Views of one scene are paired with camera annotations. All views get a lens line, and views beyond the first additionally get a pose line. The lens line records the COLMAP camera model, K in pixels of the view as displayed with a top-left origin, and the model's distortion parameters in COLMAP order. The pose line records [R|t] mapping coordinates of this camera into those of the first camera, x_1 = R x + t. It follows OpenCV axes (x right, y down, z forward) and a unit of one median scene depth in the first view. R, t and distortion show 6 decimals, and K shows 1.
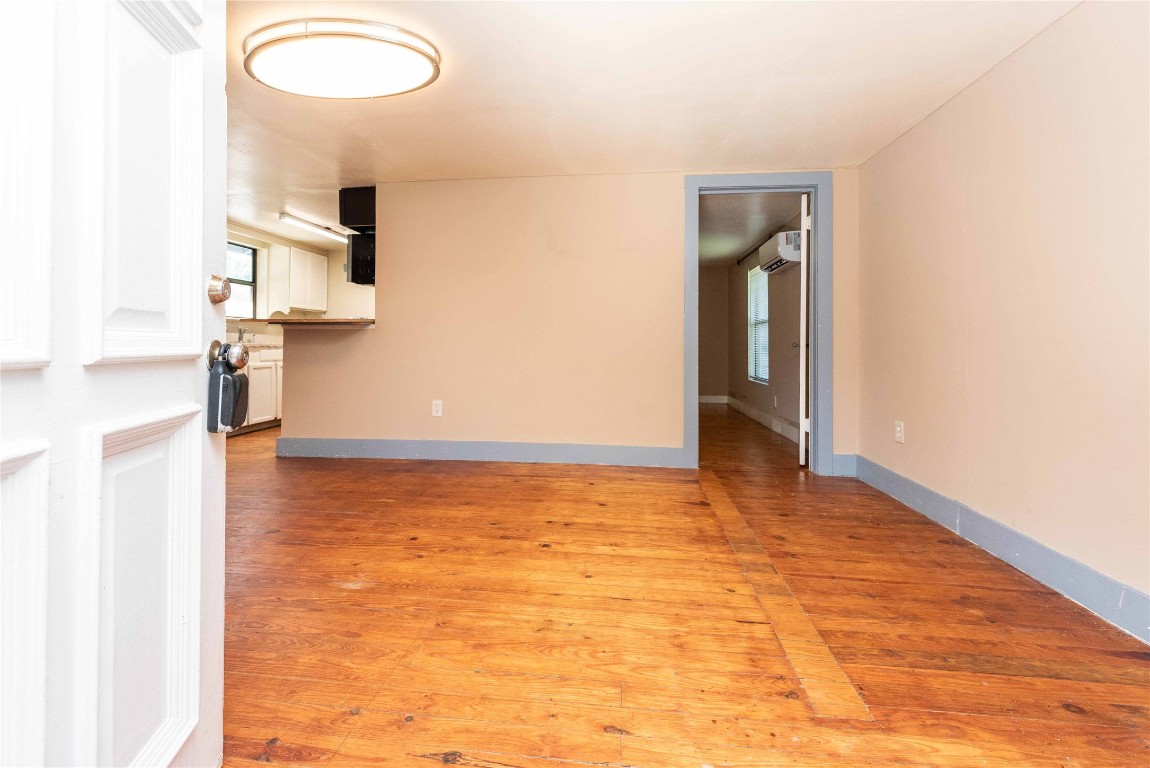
lens RADIAL K [[446.0, 0, 586.6], [0, 446.0, 341.0], [0, 0, 1]] dist [0.010103, -0.001903]
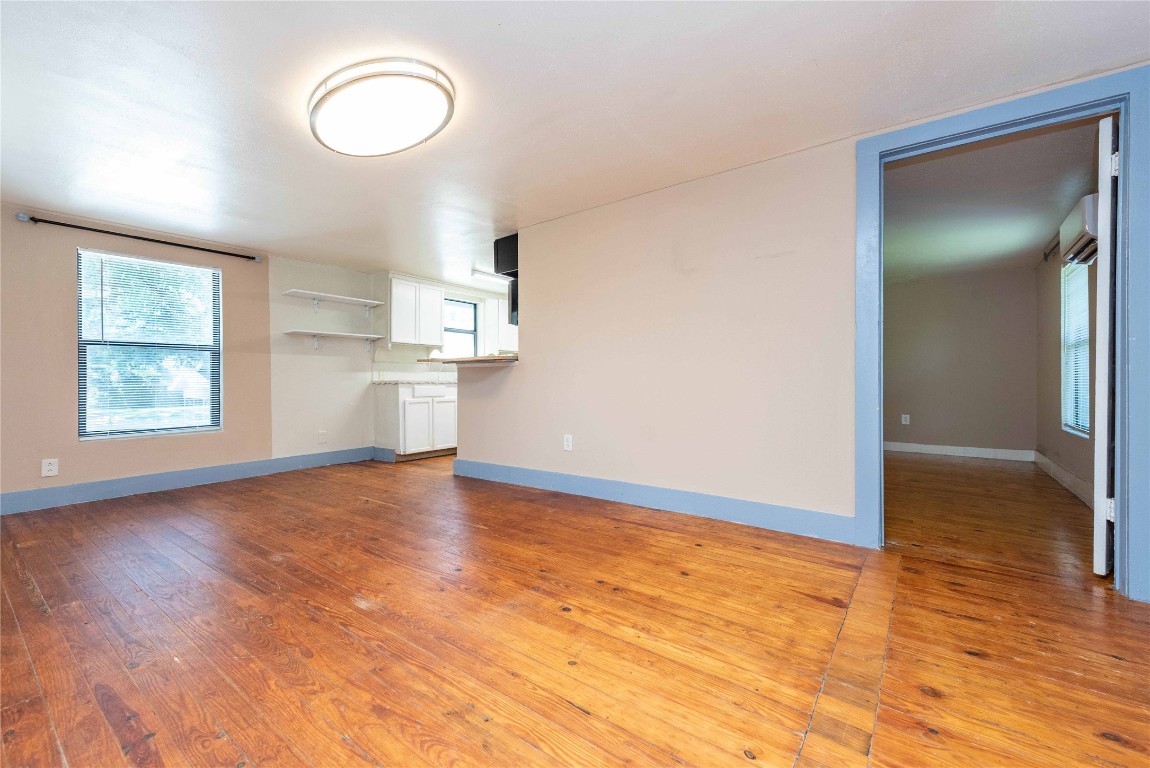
lens RADIAL K [[446.0, 0, 573.1], [0, 446.0, 381.7], [0, 0, 1]] dist [0.010103, -0.001903]
pose [[0.868152, -0.008300, -0.496230, 0.272276], [0.012015, 0.999919, 0.004295, 0.014604], [0.496154, -0.009691, 0.868181, 0.210316]]
